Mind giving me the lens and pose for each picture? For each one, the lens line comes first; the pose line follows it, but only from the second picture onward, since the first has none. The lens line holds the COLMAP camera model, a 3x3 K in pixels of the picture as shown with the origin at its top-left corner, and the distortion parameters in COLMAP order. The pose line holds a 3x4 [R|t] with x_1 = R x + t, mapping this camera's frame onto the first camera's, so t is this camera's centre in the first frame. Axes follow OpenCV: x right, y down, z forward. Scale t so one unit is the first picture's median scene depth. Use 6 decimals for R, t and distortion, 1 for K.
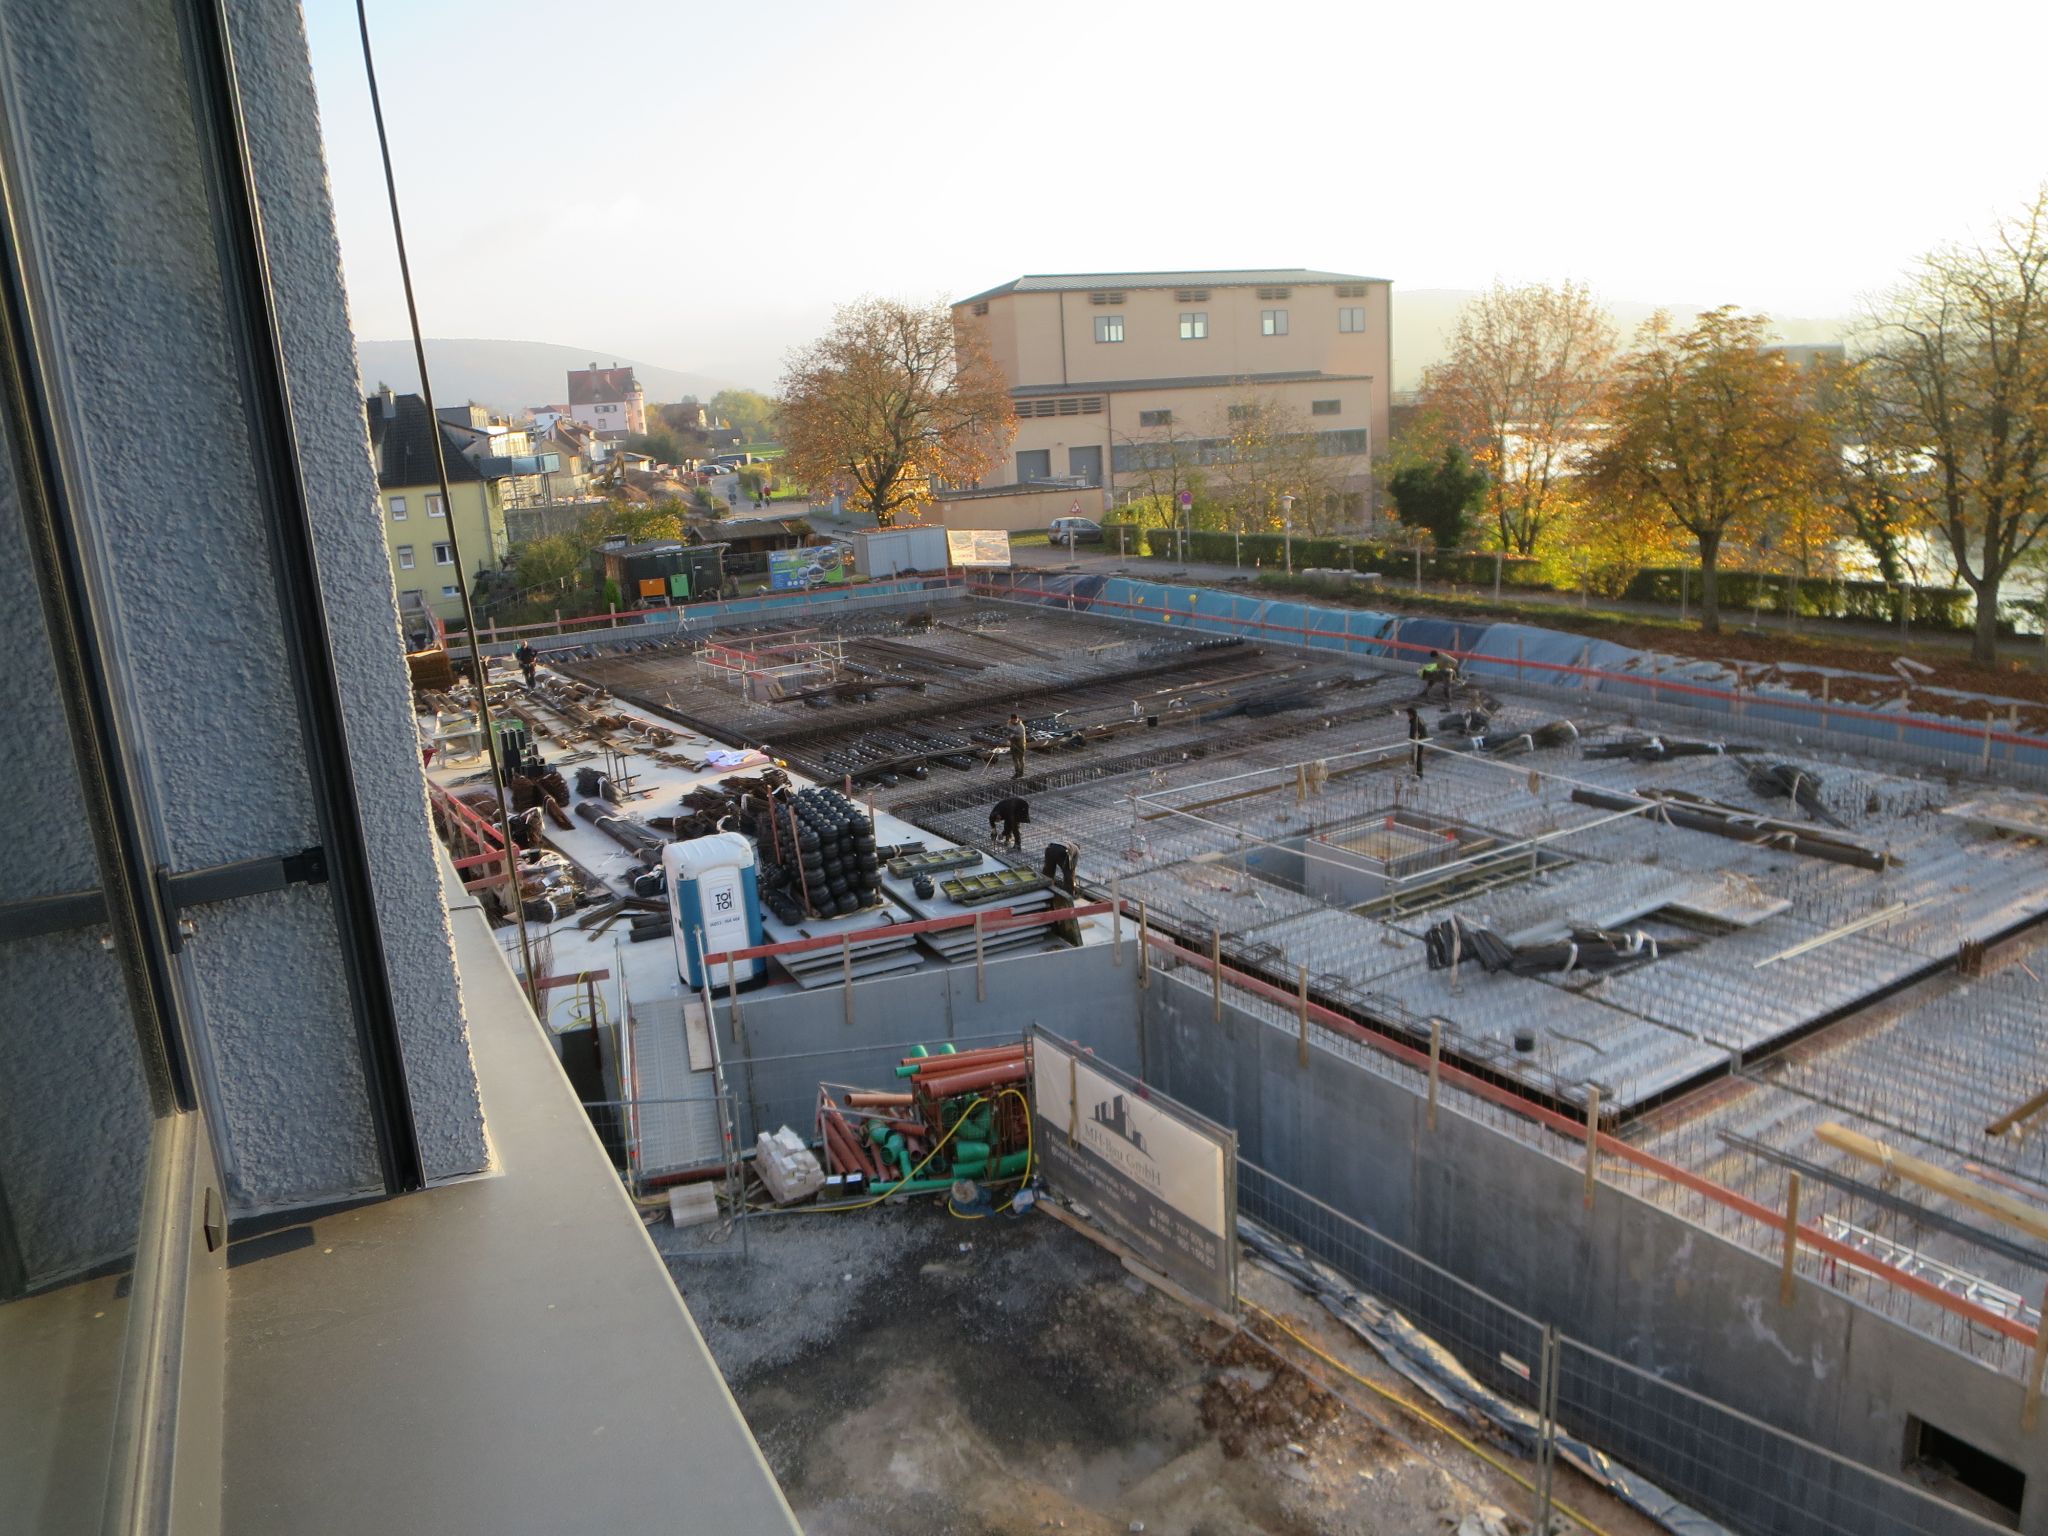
lens RADIAL K [[1509.2, 0, 1017.3], [0, 1509.2, 720.8], [0, 0, 1]] dist [-0.052375, 0.015224]
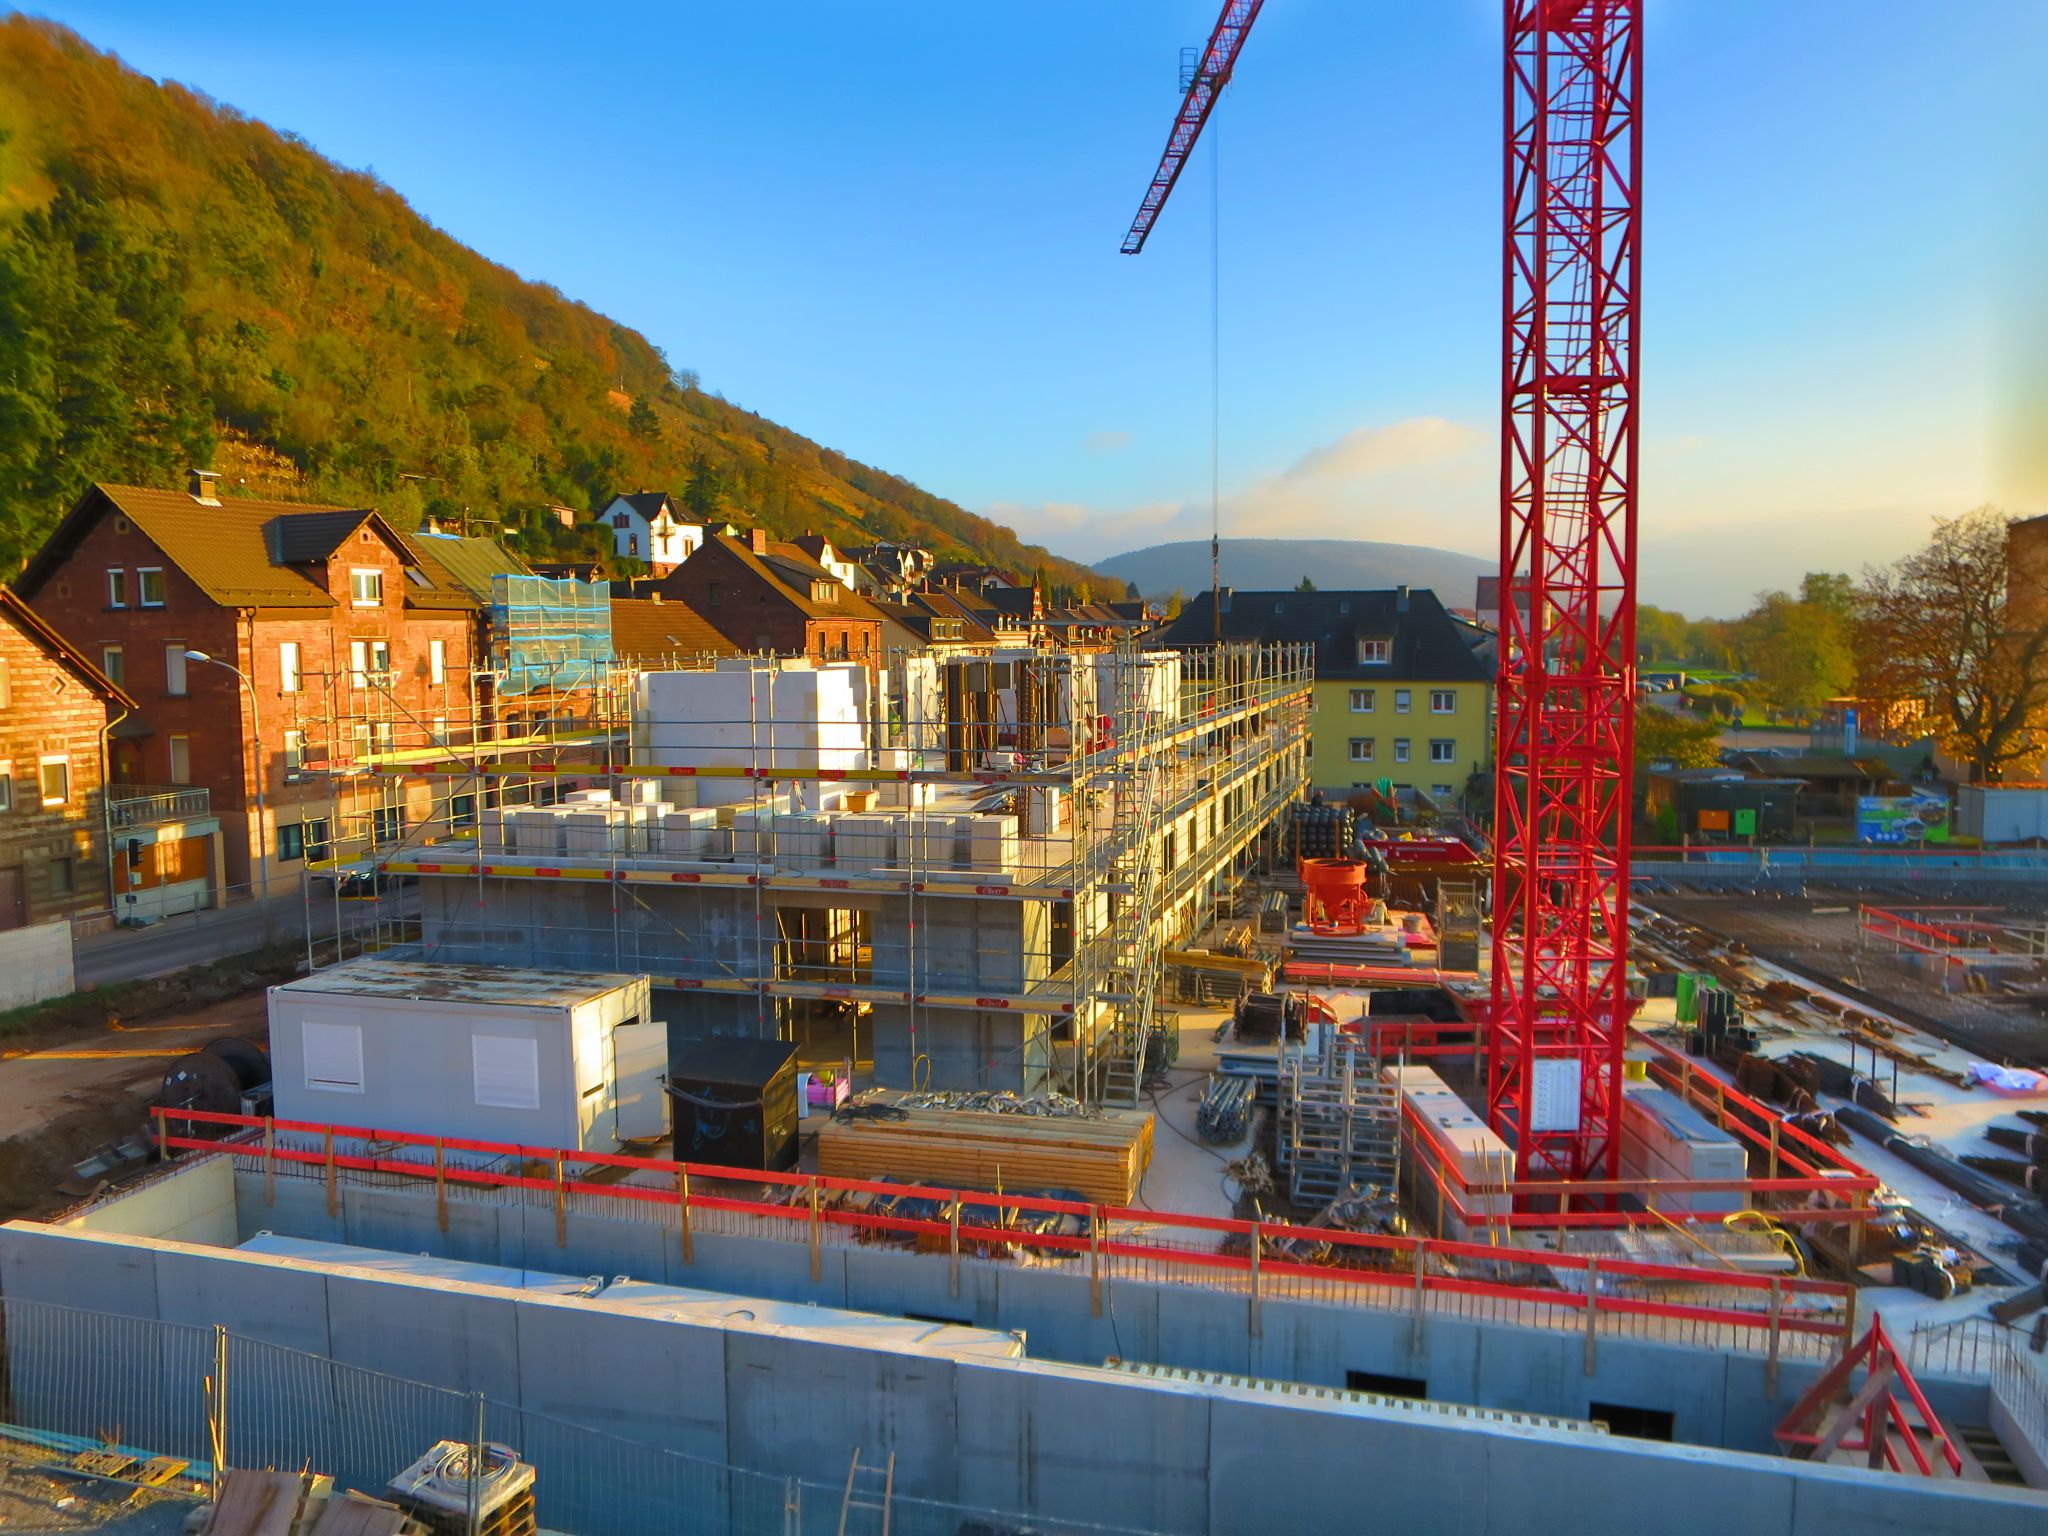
lens RADIAL K [[1509.2, 0, 1017.3], [0, 1509.2, 720.8], [0, 0, 1]] dist [-0.052375, 0.015224]
pose [[0.843523, 0.099472, -0.527802, -0.126037], [-0.168663, 0.982048, -0.084472, -0.002867], [0.509924, 0.160275, 0.845157, 0.039323]]
